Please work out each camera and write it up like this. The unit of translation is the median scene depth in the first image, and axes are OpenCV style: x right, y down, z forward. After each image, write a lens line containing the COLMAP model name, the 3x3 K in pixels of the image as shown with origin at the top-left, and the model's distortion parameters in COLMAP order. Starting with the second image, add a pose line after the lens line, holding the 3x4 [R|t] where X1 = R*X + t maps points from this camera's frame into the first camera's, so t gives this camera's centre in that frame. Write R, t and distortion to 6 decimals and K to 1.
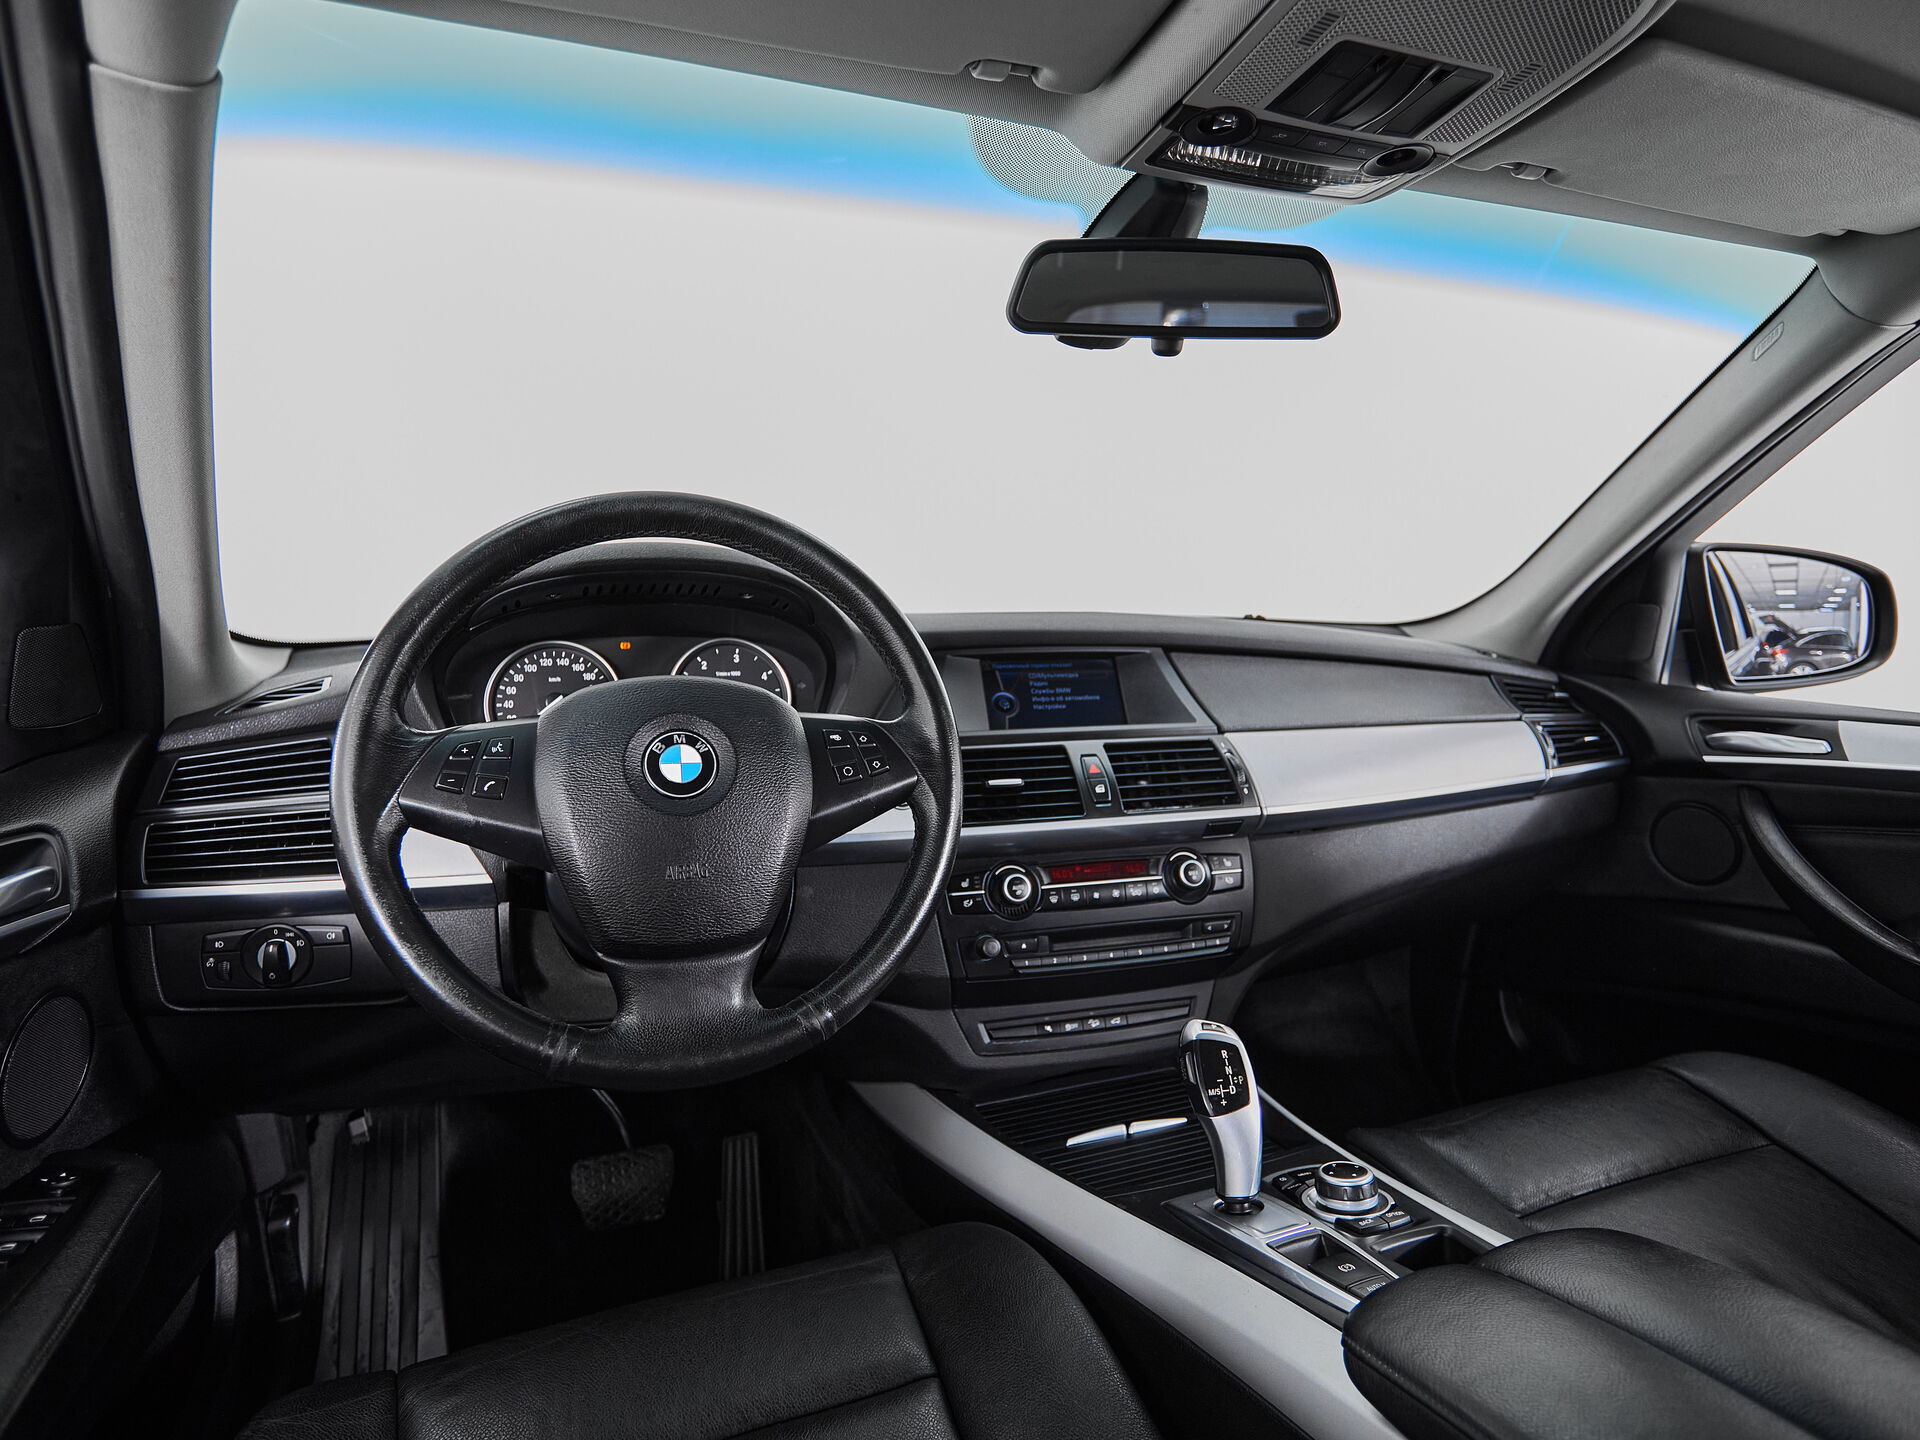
lens RADIAL K [[1069.4, 0, 967.0], [0, 1069.4, 670.3], [0, 0, 1]] dist [-0.004882, -0.000038]
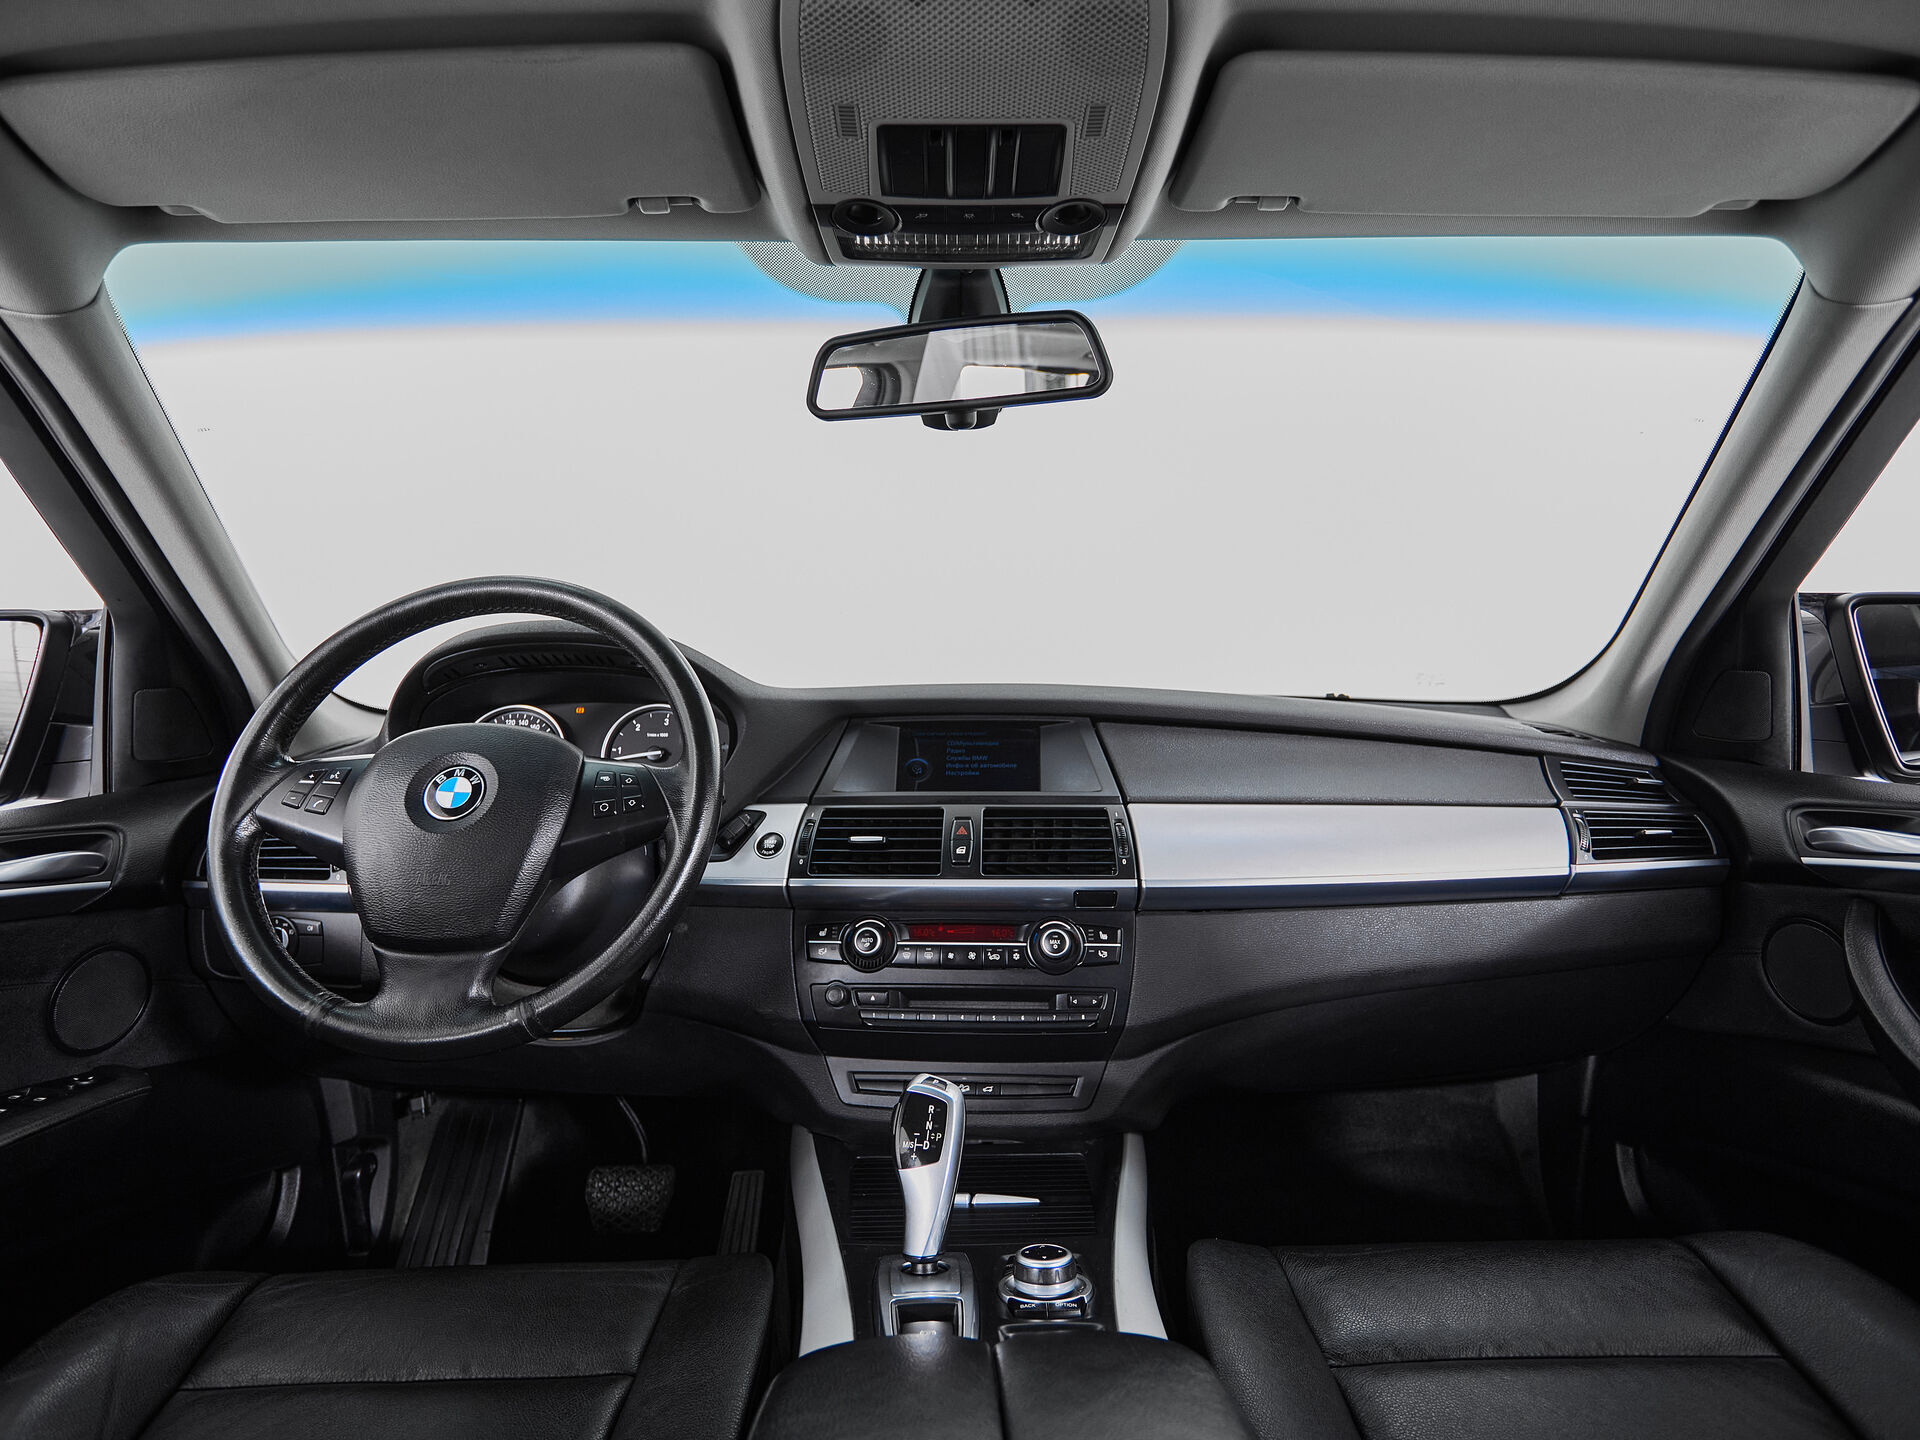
lens RADIAL K [[1069.4, 0, 962.3], [0, 1069.4, 682.6], [0, 0, 1]] dist [-0.004882, -0.000038]
pose [[0.935604, -0.011095, -0.352877, 0.491015], [-0.019278, 0.996410, -0.082440, 0.035765], [0.352525, 0.083934, 0.932031, 0.039339]]
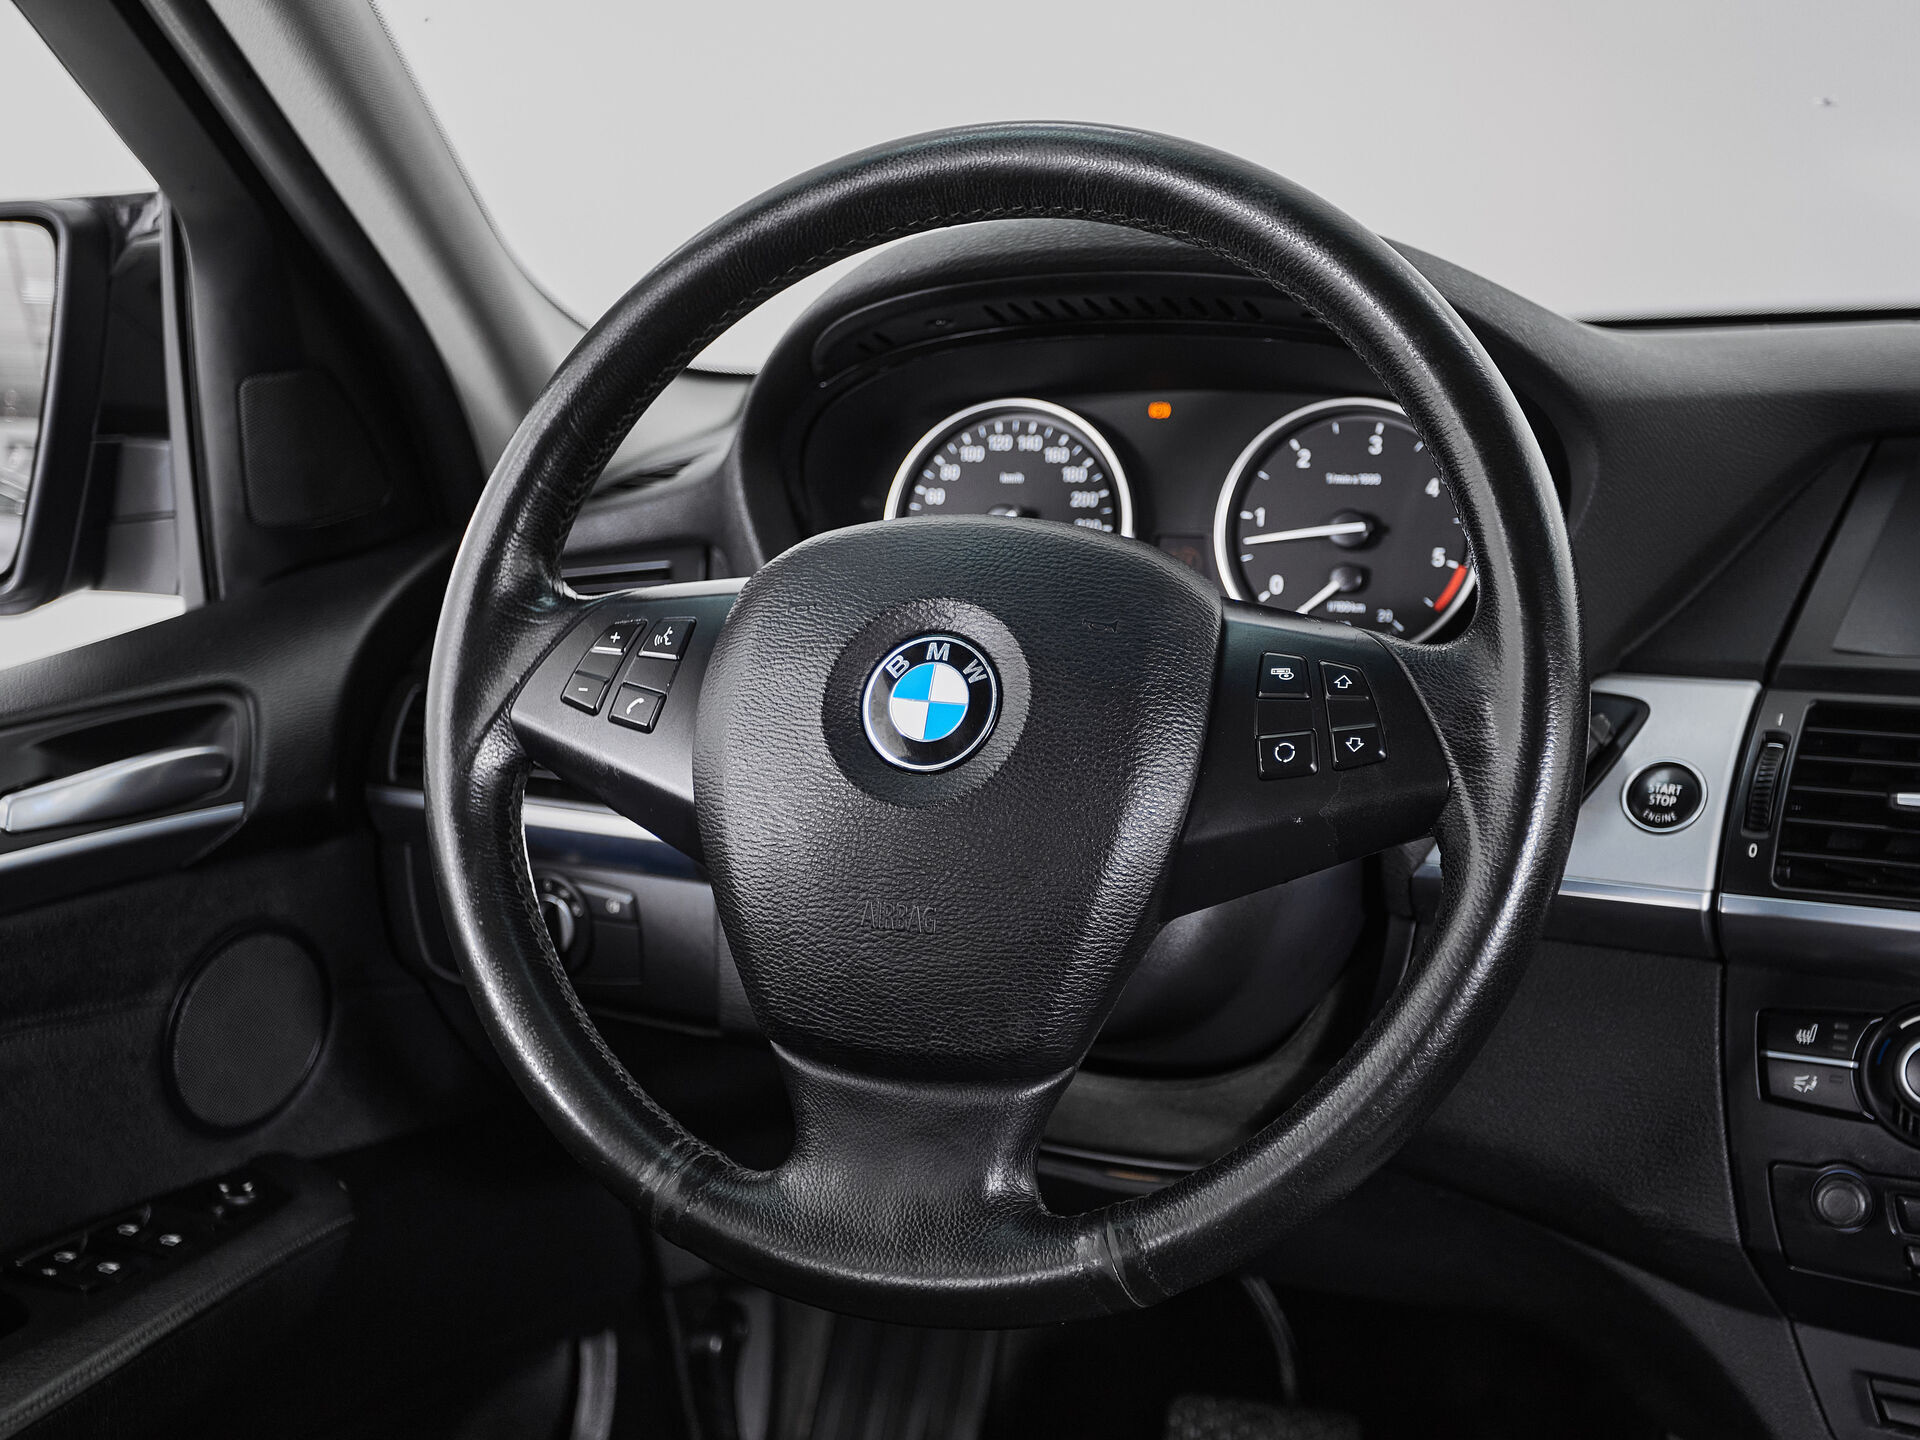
lens RADIAL K [[2449.5, 0, 945.4], [0, 2449.5, 713.7], [0, 0, 1]] dist [0.042119, 0.000000]
pose [[0.744925, 0.119335, -0.656388, 0.343276], [-0.013752, 0.986410, 0.163728, -0.066607], [0.667006, -0.112939, 0.736443, 0.108064]]
